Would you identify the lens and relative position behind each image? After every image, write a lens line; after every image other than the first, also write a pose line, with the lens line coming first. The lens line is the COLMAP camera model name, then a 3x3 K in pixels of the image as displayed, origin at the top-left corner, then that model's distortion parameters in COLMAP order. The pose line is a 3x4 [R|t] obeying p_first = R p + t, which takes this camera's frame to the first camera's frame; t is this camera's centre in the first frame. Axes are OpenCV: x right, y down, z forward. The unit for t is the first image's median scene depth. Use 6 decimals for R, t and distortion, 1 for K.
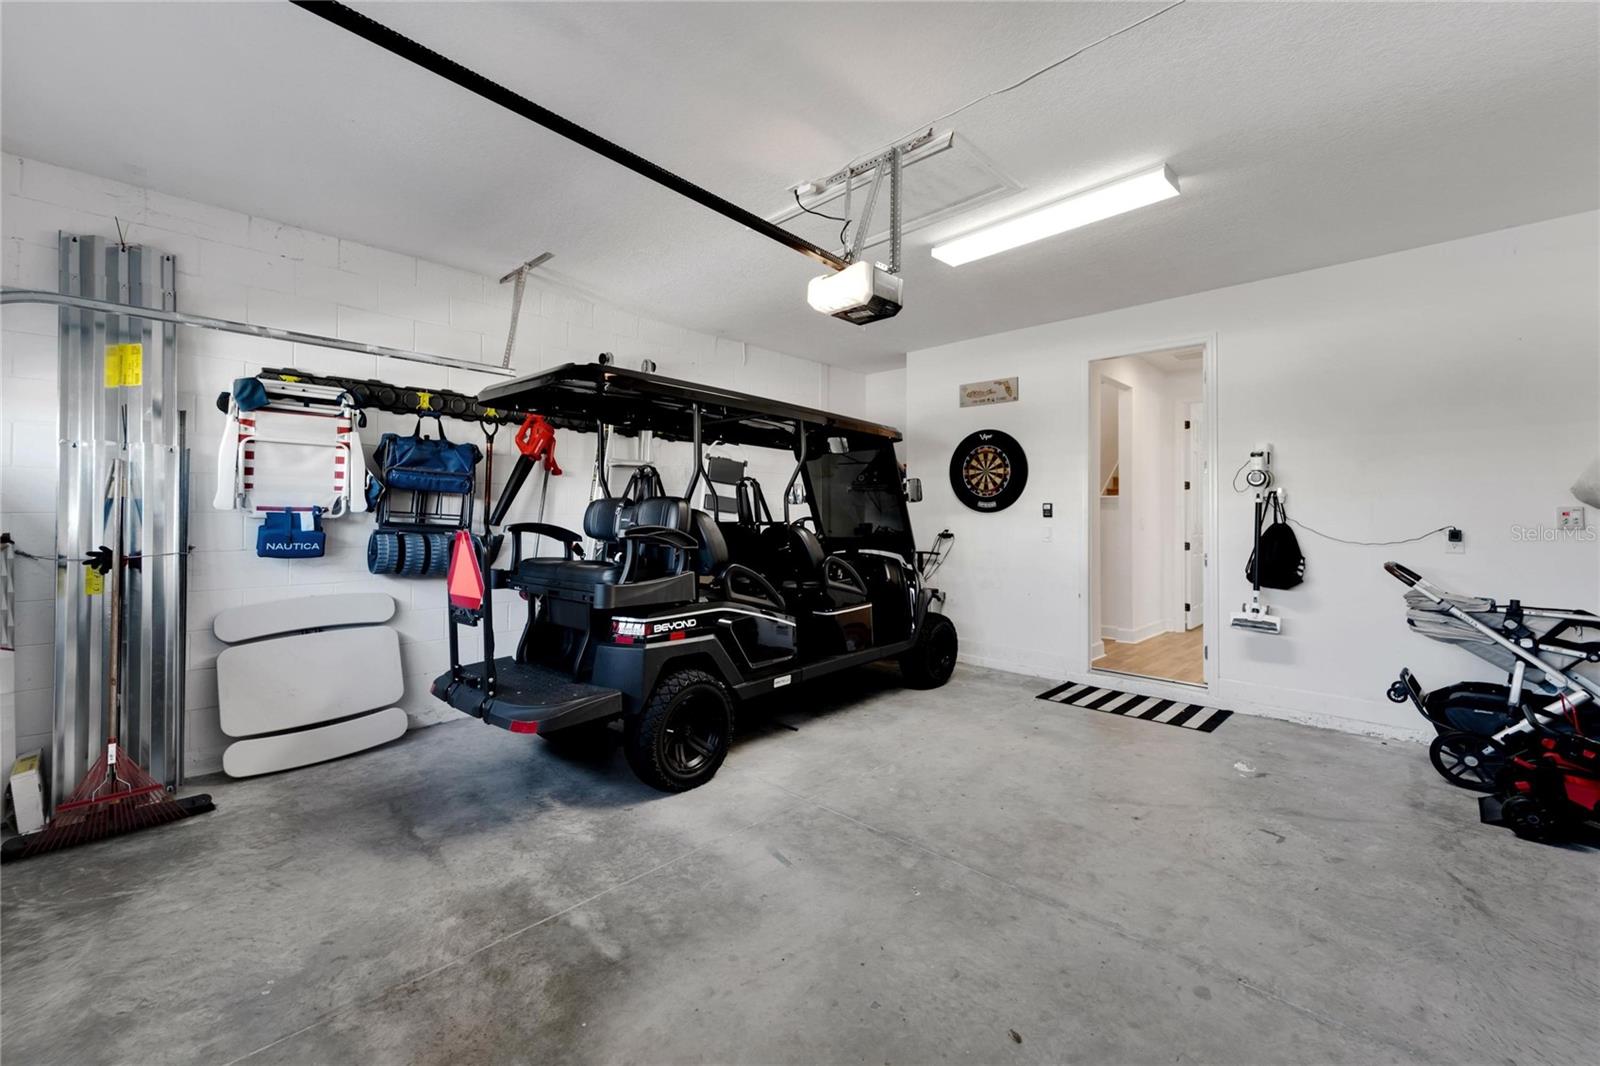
lens RADIAL K [[650.8, 0, 789.2], [0, 650.8, 543.3], [0, 0, 1]] dist [0.001910, -0.000301]
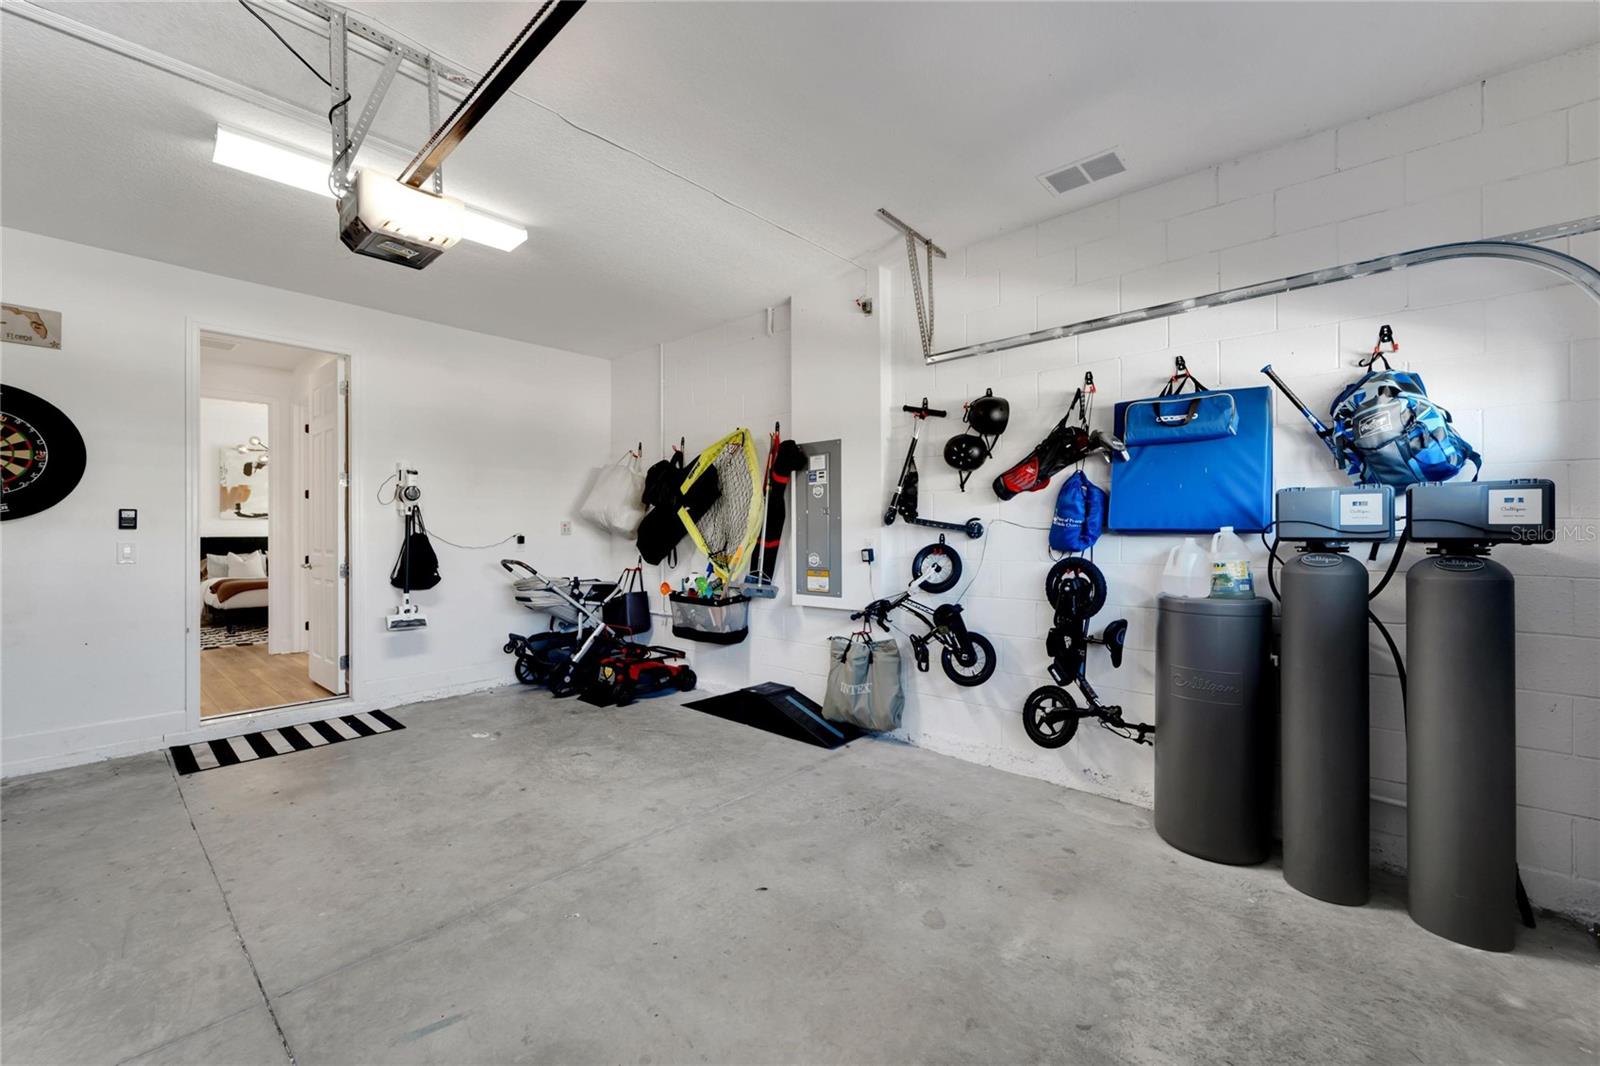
lens RADIAL K [[650.8, 0, 789.2], [0, 650.8, 543.3], [0, 0, 1]] dist [0.001910, -0.000301]
pose [[-0.056407, -0.027380, 0.998032, -0.575231], [0.038404, 0.998825, 0.029573, -0.027646], [-0.997669, 0.039997, -0.055289, 0.522175]]
